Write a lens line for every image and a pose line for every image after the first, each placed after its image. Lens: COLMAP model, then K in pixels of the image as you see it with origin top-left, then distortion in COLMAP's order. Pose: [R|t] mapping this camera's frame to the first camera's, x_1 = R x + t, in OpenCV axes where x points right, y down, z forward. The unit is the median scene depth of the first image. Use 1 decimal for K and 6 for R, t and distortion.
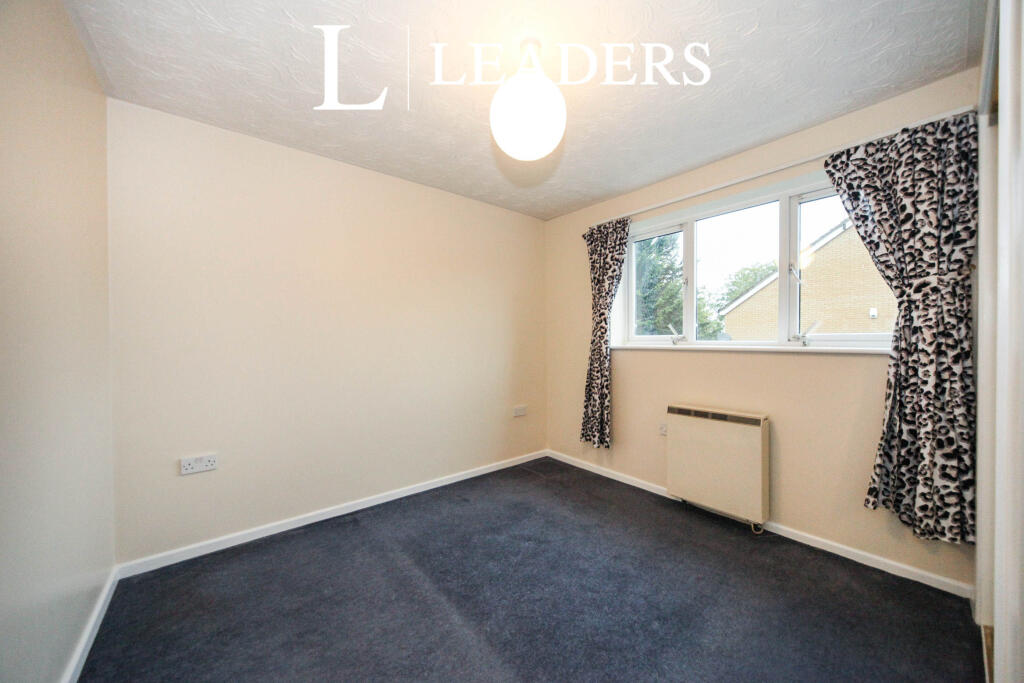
lens RADIAL K [[357.5, 0, 512.0], [0, 357.5, 341.5], [0, 0, 1]] dist [-0.000271, -0.000001]
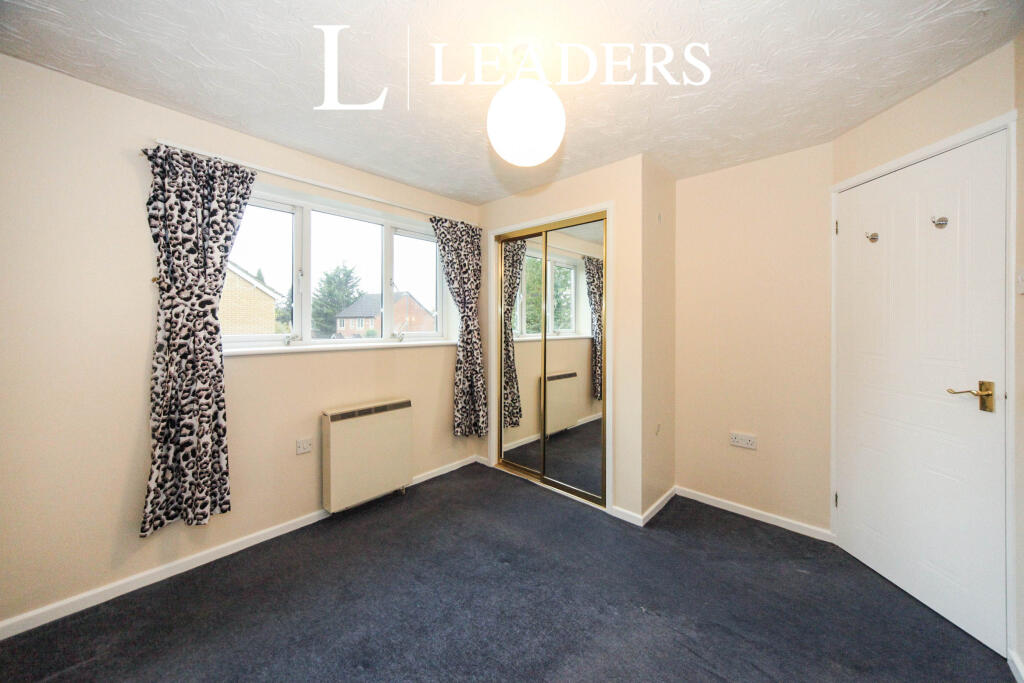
lens RADIAL K [[366.0, 0, 514.1], [0, 366.0, 323.1], [0, 0, 1]] dist [0.000578, 0.000078]
pose [[-0.140599, 0.007572, 0.990038, -0.650361], [0.006233, 0.999958, -0.006763, -0.048145], [-0.990047, 0.005220, -0.140641, 0.817925]]
